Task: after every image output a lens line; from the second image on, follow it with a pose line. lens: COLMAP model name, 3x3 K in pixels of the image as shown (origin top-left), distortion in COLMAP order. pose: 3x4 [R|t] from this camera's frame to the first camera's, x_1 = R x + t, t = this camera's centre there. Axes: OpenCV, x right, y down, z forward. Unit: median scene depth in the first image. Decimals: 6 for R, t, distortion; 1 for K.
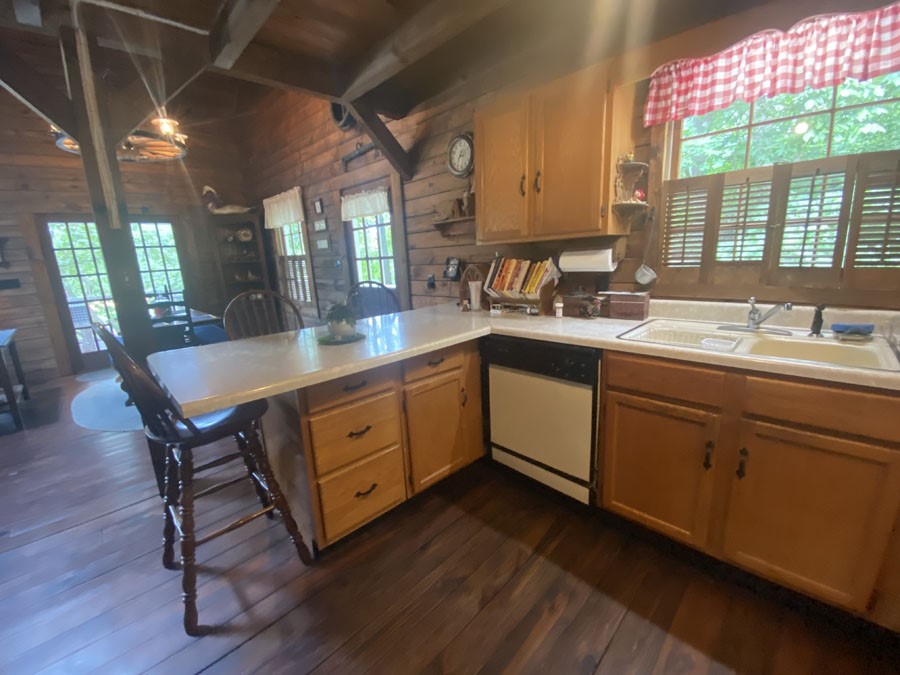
lens RADIAL K [[365.2, 0, 442.5], [0, 365.2, 338.1], [0, 0, 1]] dist [0.003588, -0.010547]
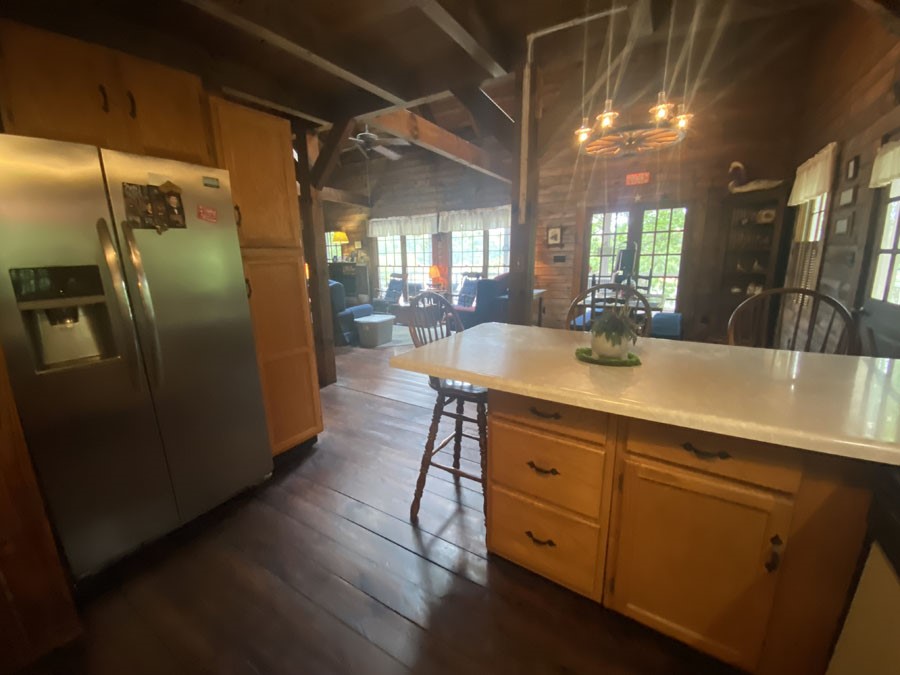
lens RADIAL K [[365.2, 0, 448.6], [0, 365.2, 336.8], [0, 0, 1]] dist [0.003588, -0.010547]
pose [[0.240374, 0.254492, -0.936725, 0.147394], [-0.212170, 0.955459, 0.205137, -0.053296], [0.947209, 0.149435, 0.283664, 0.185369]]
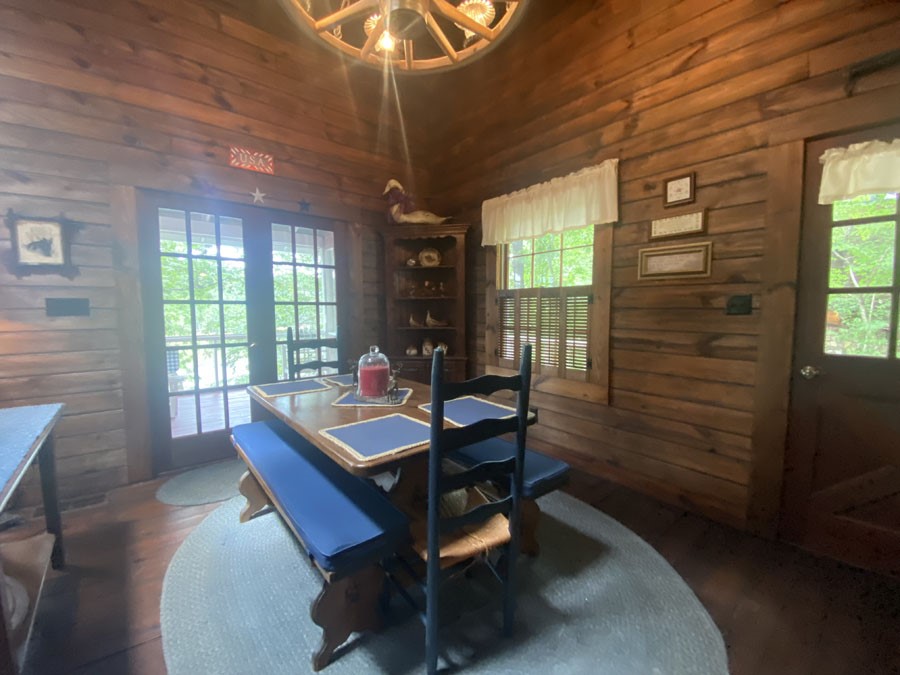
lens RADIAL K [[365.2, 0, 455.4], [0, 365.2, 342.3], [0, 0, 1]] dist [0.003588, -0.010547]
pose [[0.995437, 0.056999, -0.076524, -0.563474], [-0.067050, 0.988443, -0.135960, -0.061396], [0.067890, 0.140470, 0.987755, 0.488501]]
